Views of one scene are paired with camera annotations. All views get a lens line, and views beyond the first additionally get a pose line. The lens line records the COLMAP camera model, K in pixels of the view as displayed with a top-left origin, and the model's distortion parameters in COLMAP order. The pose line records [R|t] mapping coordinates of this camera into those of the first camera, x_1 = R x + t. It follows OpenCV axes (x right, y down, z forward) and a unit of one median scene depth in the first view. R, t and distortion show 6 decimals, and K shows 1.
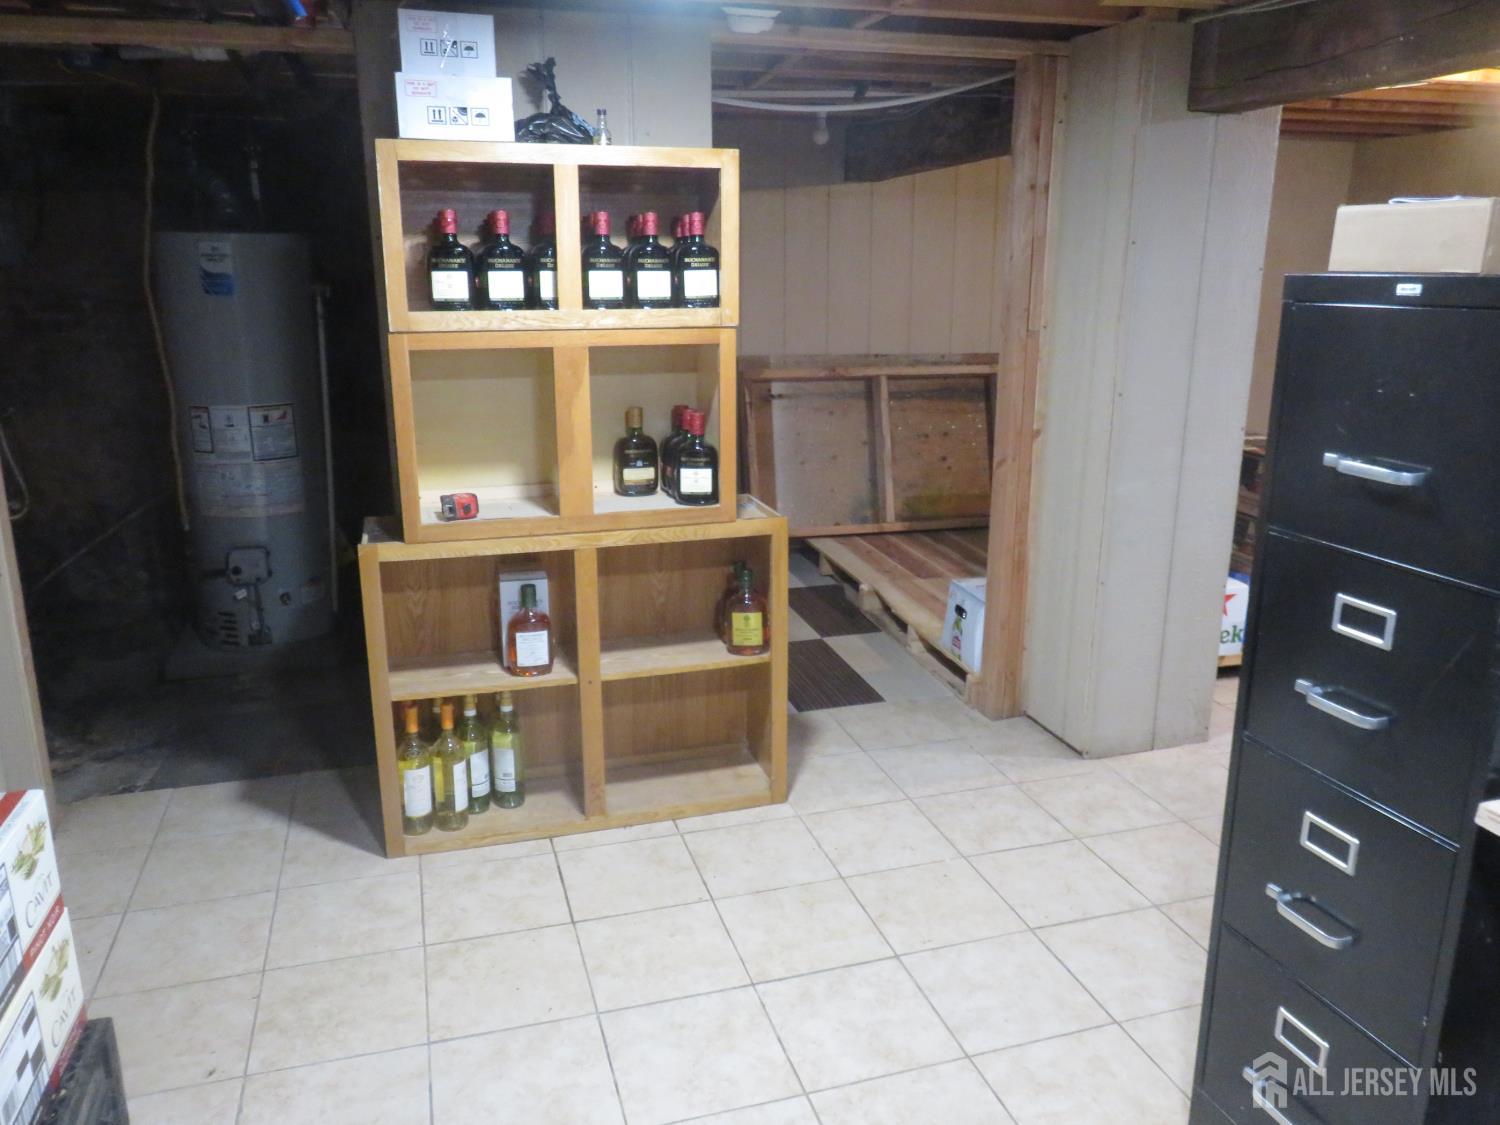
lens RADIAL K [[1116.3, 0, 746.8], [0, 1116.3, 564.9], [0, 0, 1]] dist [-0.004860, -0.001794]
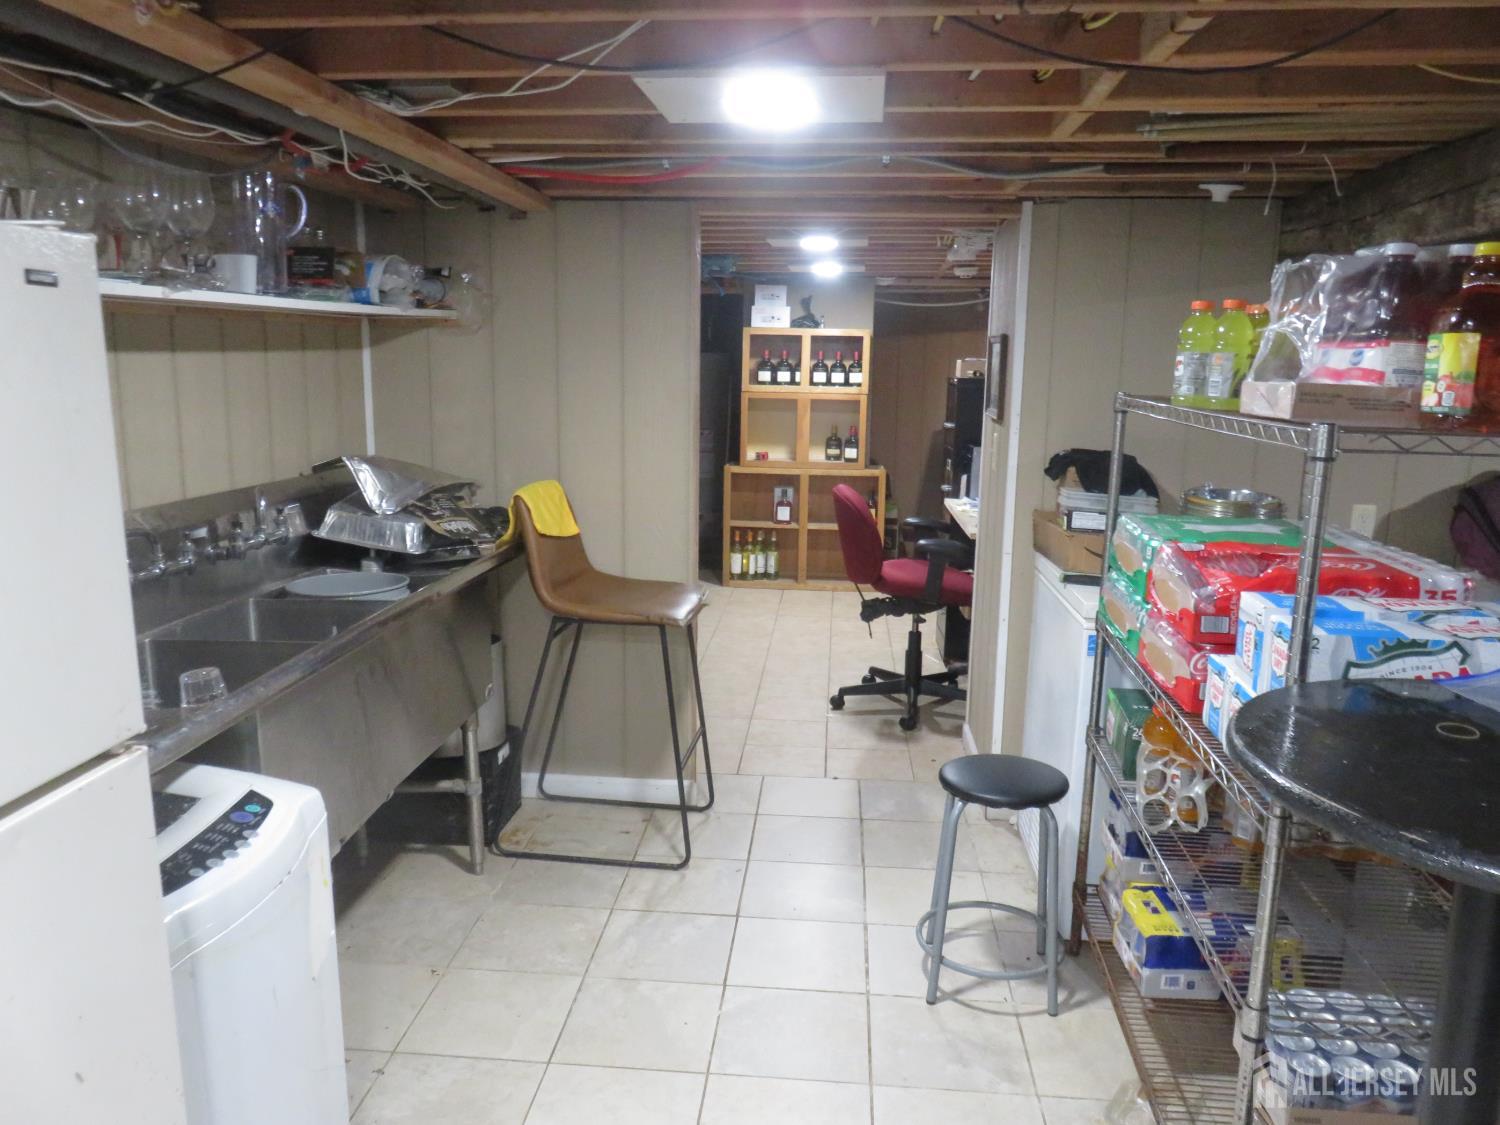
lens RADIAL K [[1116.3, 0, 747.1], [0, 1116.3, 563.3], [0, 0, 1]] dist [-0.004860, -0.001794]
pose [[0.929559, 0.084021, -0.358972, 0.711493], [-0.112516, 0.991885, -0.059200, 0.373378], [0.351085, 0.095420, 0.931469, -1.526787]]
